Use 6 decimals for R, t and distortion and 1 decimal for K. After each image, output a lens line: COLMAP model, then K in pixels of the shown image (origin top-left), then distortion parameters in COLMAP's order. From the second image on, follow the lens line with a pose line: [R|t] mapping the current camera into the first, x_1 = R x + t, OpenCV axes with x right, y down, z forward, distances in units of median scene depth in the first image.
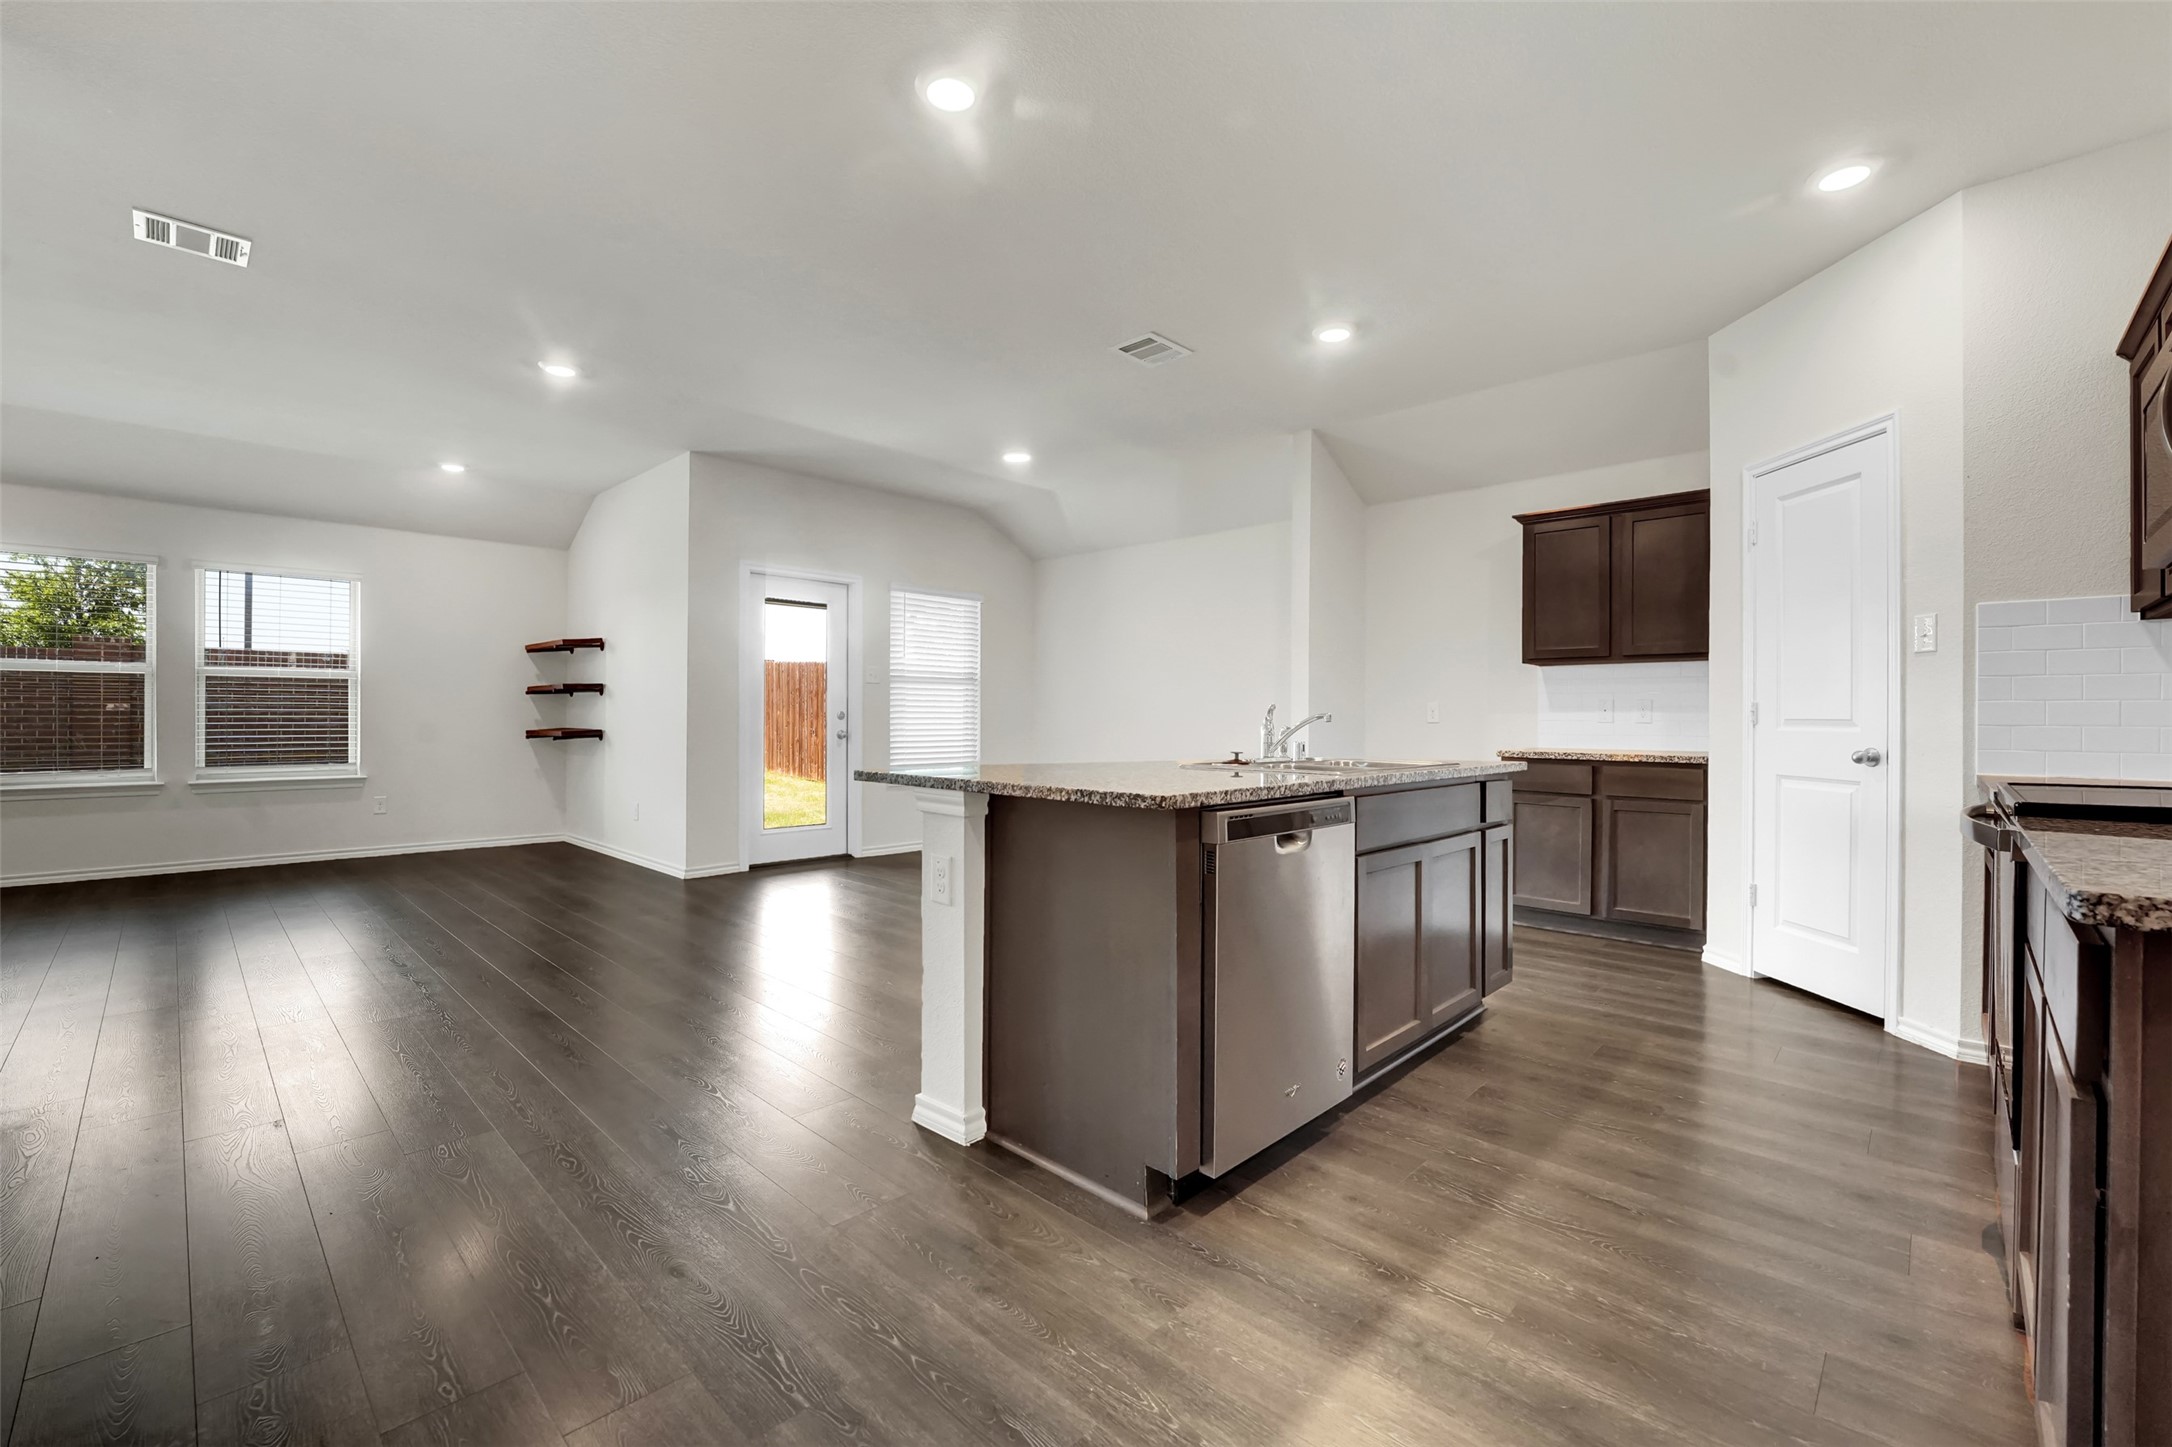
lens RADIAL K [[893.2, 0, 1106.5], [0, 893.2, 714.4], [0, 0, 1]] dist [-0.024971, -0.000214]
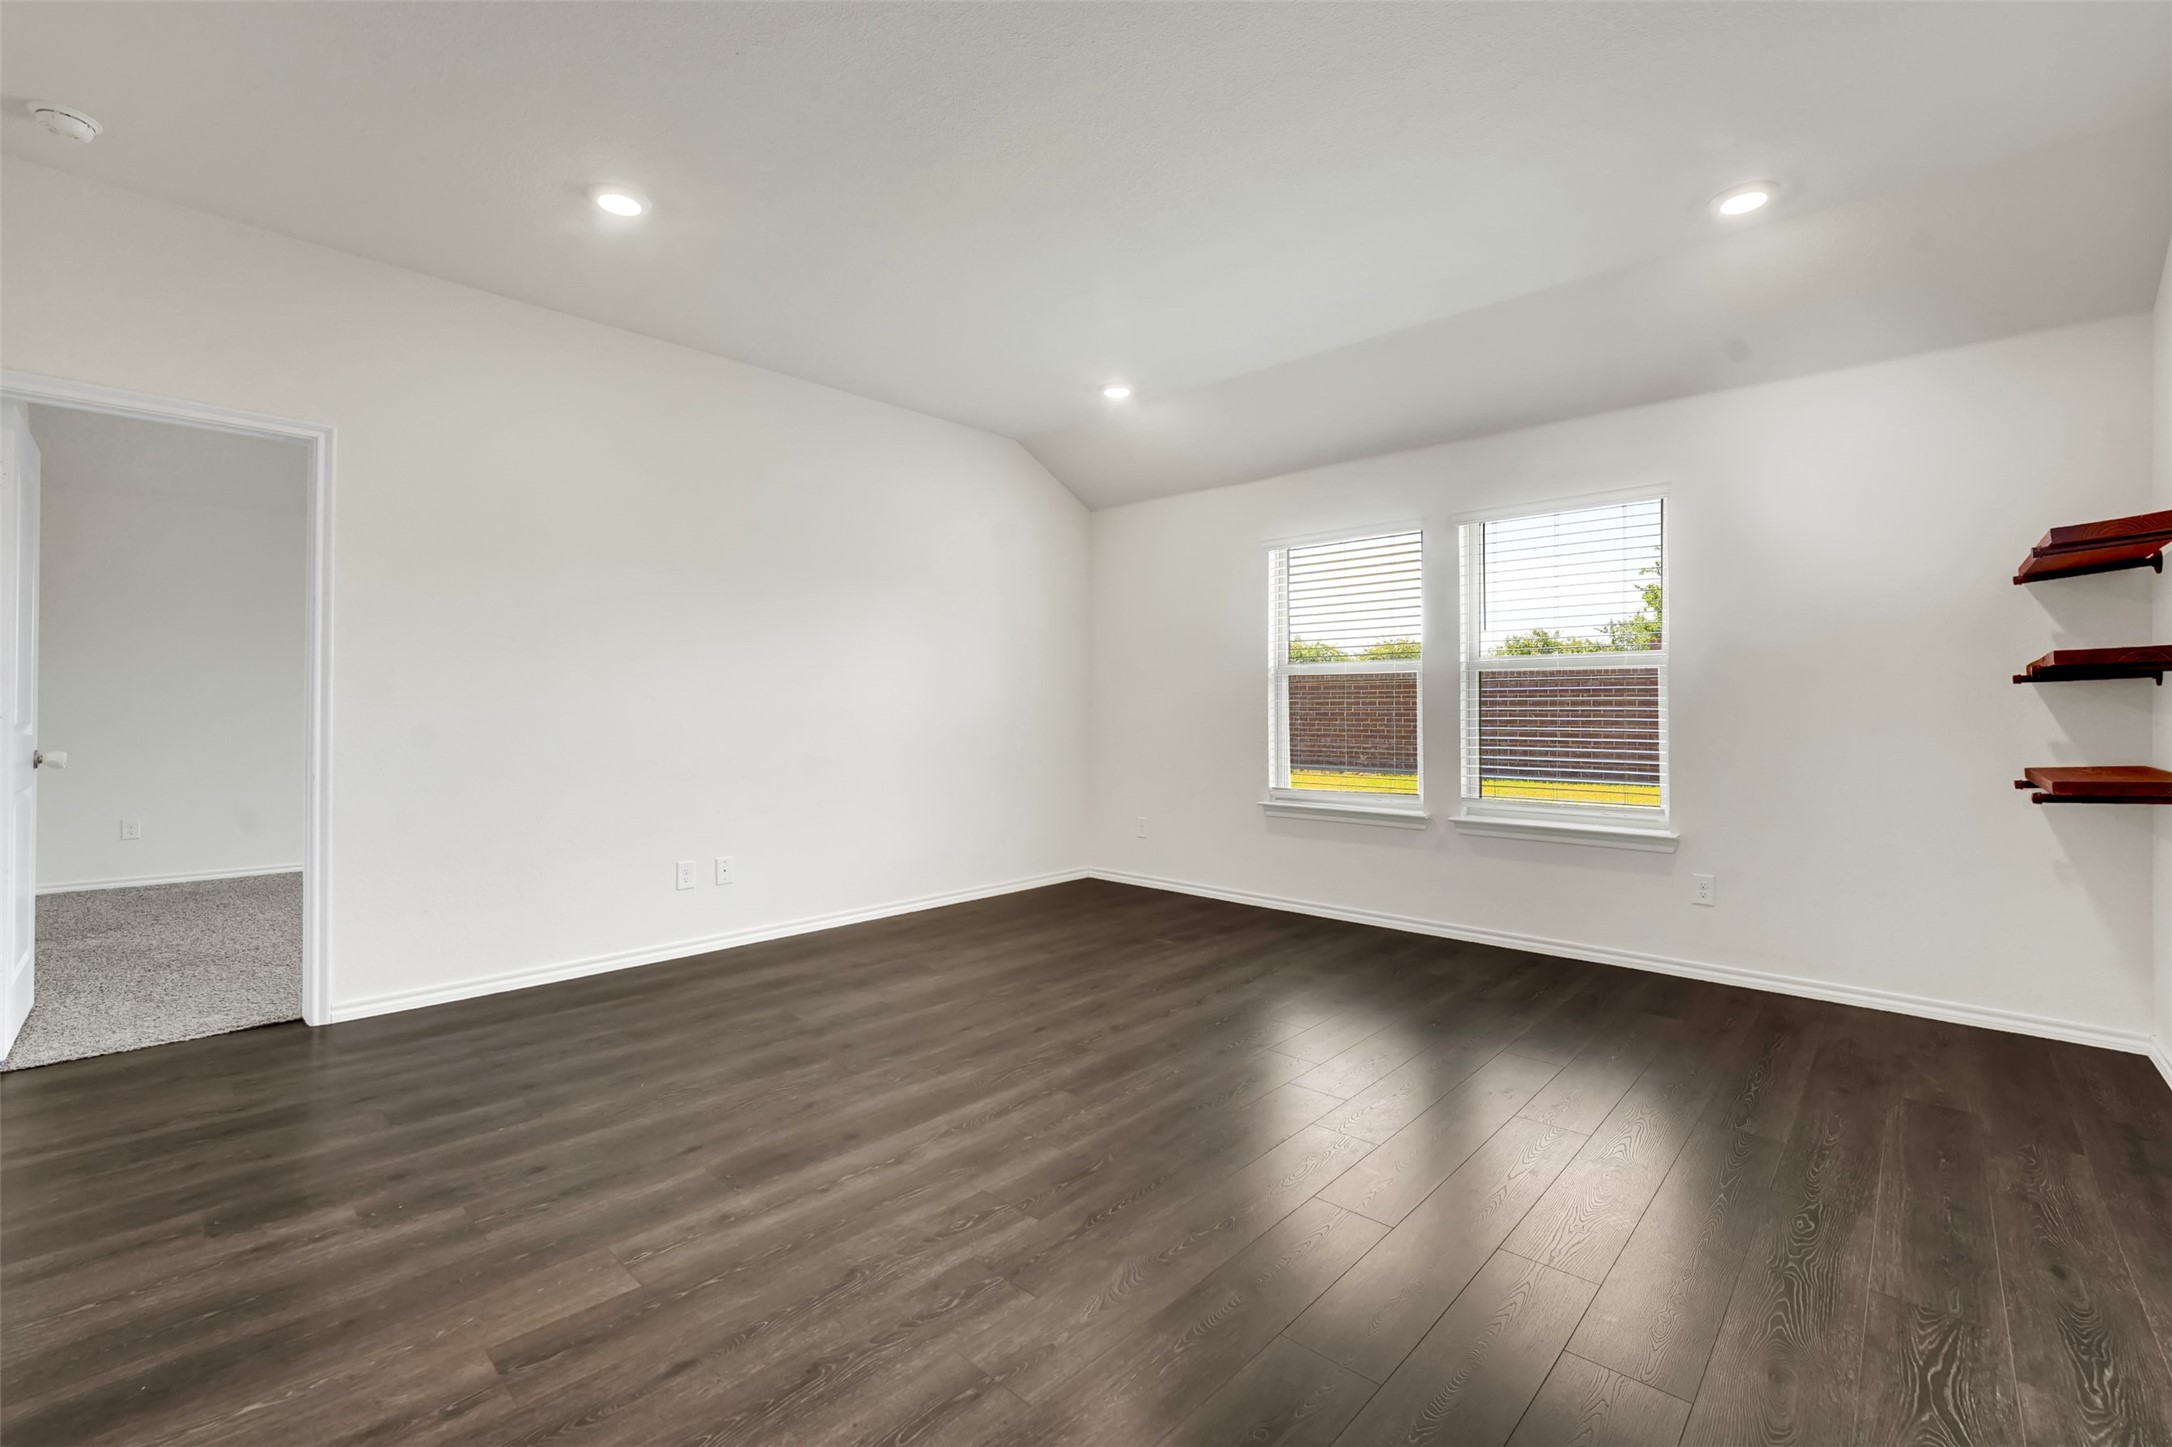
lens RADIAL K [[929.8, 0, 1077.5], [0, 929.8, 715.4], [0, 0, 1]] dist [-0.061795, 0.000008]
pose [[-0.004009, -0.004372, -0.999982, -0.541305], [-0.000501, 0.999990, -0.004370, -0.002847], [0.999992, 0.000484, -0.004011, 1.215322]]
